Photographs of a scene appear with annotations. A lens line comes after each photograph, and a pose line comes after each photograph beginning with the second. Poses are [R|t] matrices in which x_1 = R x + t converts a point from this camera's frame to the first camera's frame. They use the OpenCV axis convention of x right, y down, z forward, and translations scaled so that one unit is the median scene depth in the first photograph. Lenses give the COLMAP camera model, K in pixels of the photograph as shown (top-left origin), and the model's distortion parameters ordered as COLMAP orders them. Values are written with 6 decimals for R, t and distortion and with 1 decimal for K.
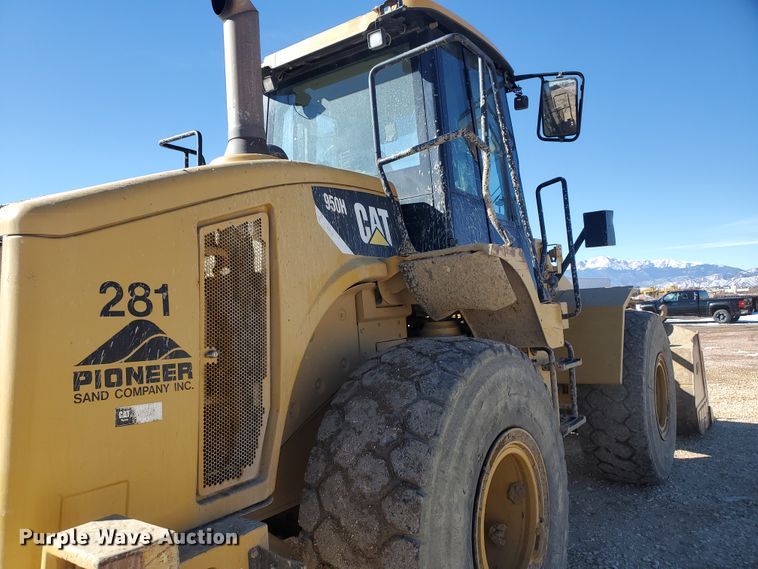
lens RADIAL K [[587.8, 0, 366.9], [0, 587.8, 301.9], [0, 0, 1]] dist [0.047212, -0.033443]
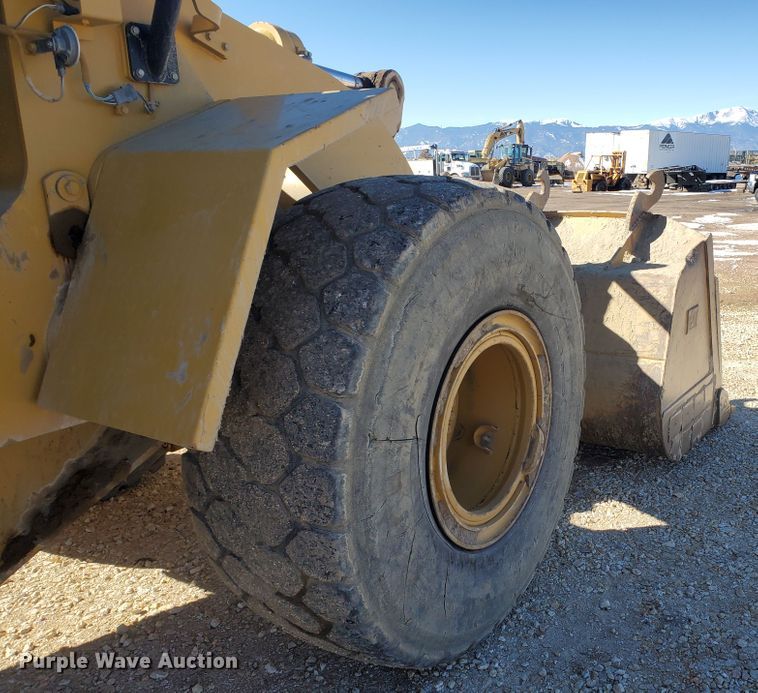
lens RADIAL K [[730.2, 0, 487.8], [0, 730.2, 367.7], [0, 0, 1]] dist [0.038996, 0.000000]
pose [[0.997065, 0.030279, 0.070318, 0.867122], [-0.048514, 0.960406, 0.274346, 0.004479], [-0.059227, -0.276952, 0.959057, 1.107828]]
